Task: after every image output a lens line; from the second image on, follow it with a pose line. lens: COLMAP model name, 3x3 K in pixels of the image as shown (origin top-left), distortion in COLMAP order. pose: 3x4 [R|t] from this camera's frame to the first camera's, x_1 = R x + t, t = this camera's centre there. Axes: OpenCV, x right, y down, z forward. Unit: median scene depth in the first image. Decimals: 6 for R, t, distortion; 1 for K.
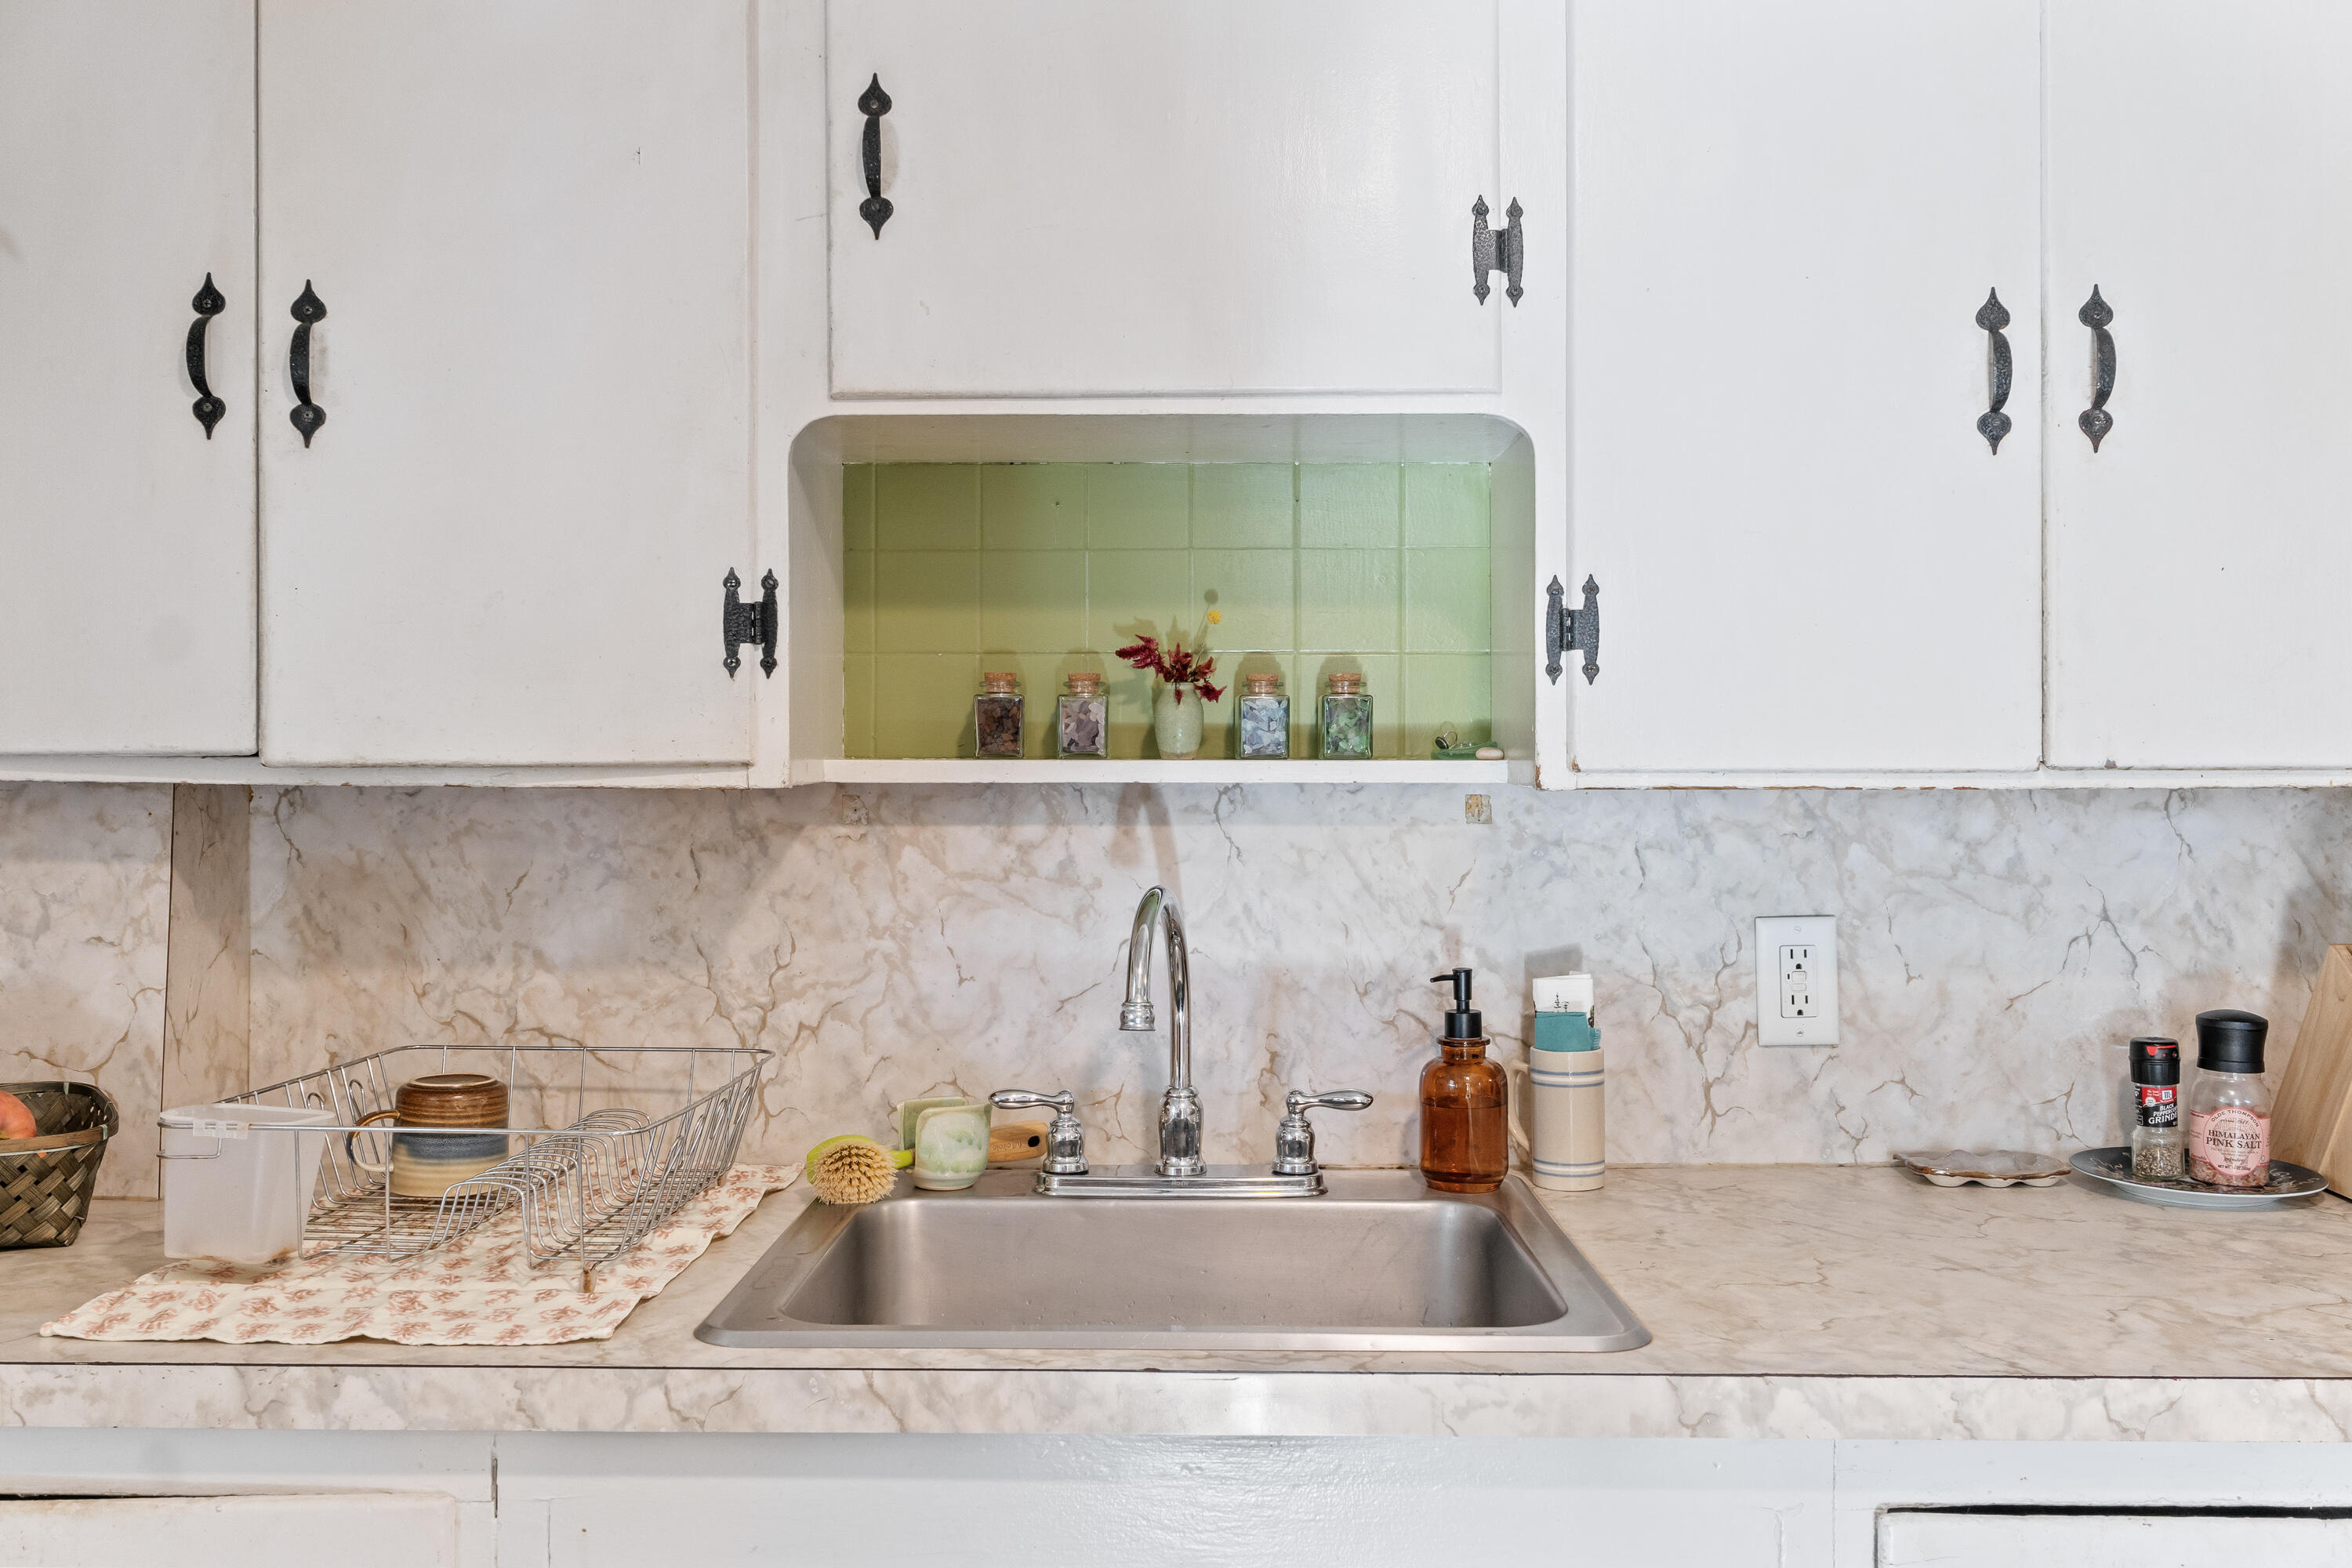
lens RADIAL K [[2027.9, 0, 1179.6], [0, 2027.9, 763.7], [0, 0, 1]] dist [0.016542, -0.001321]
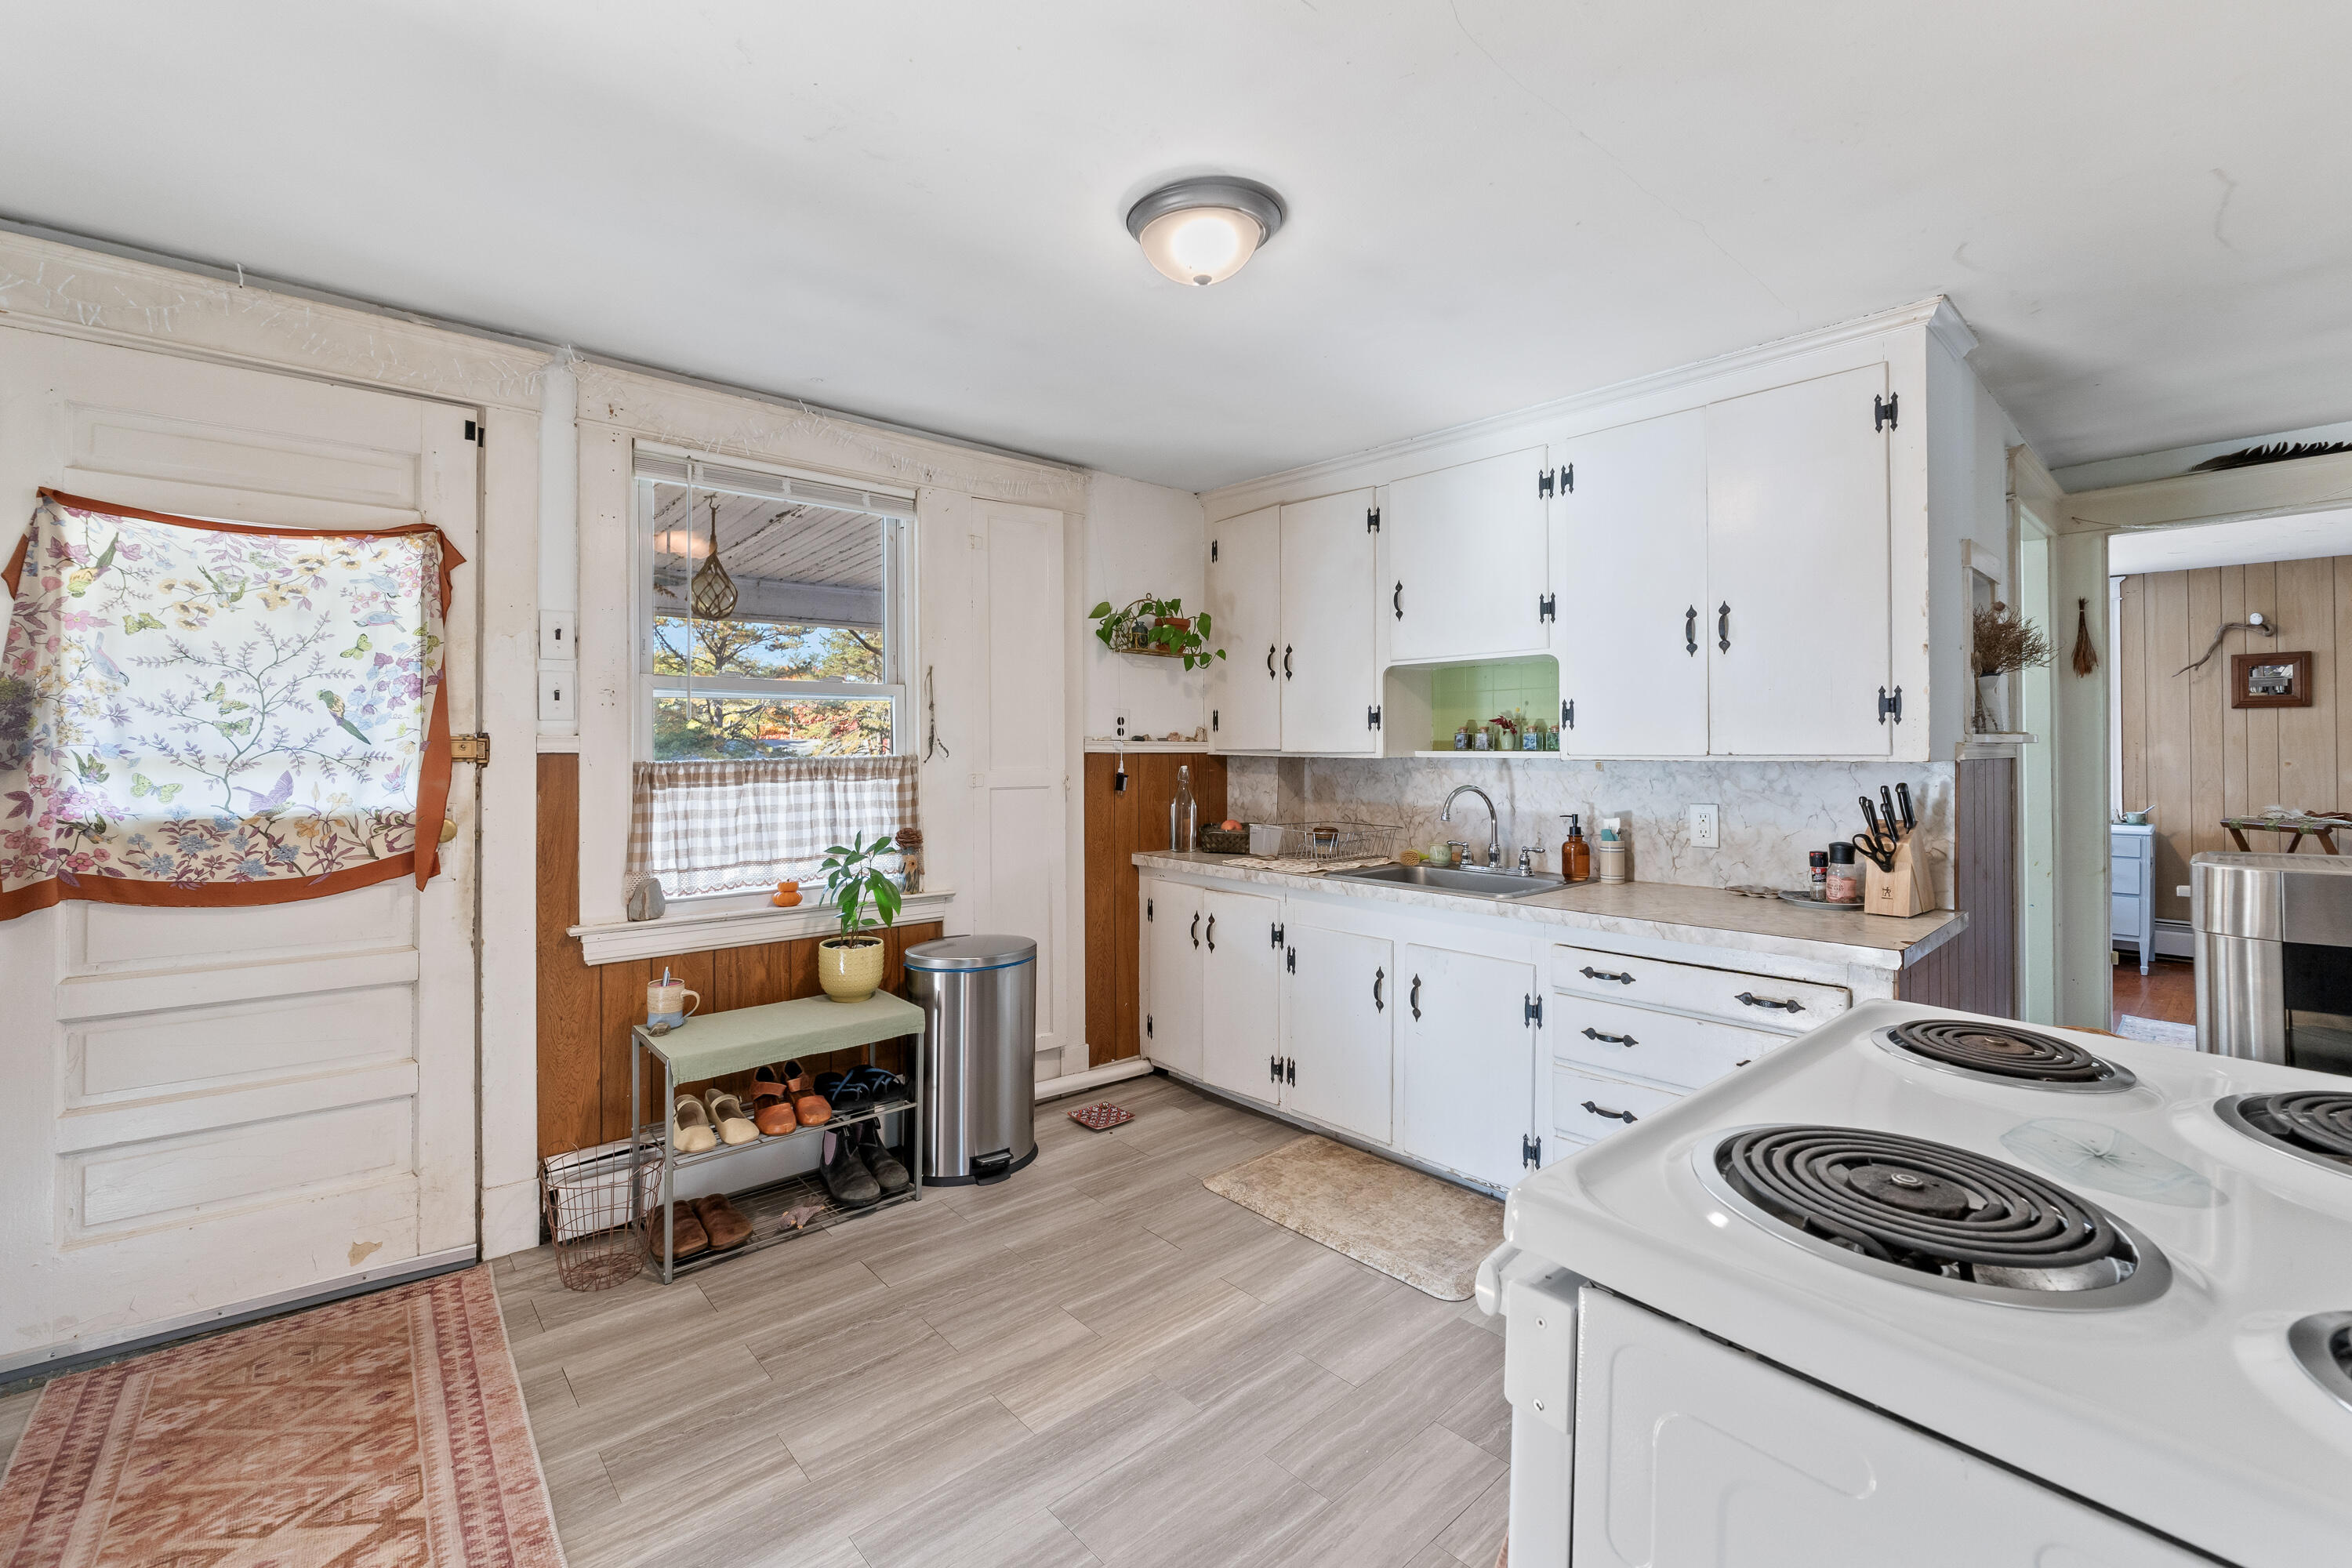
lens RADIAL K [[983.1, 0, 1176.3], [0, 983.1, 766.6], [0, 0, 1]] dist [0.001216, -0.000033]
pose [[0.684058, 0.013229, -0.729308, 0.827578], [-0.000468, 0.999843, 0.017697, -0.005122], [0.729428, -0.011765, 0.683957, -0.555648]]
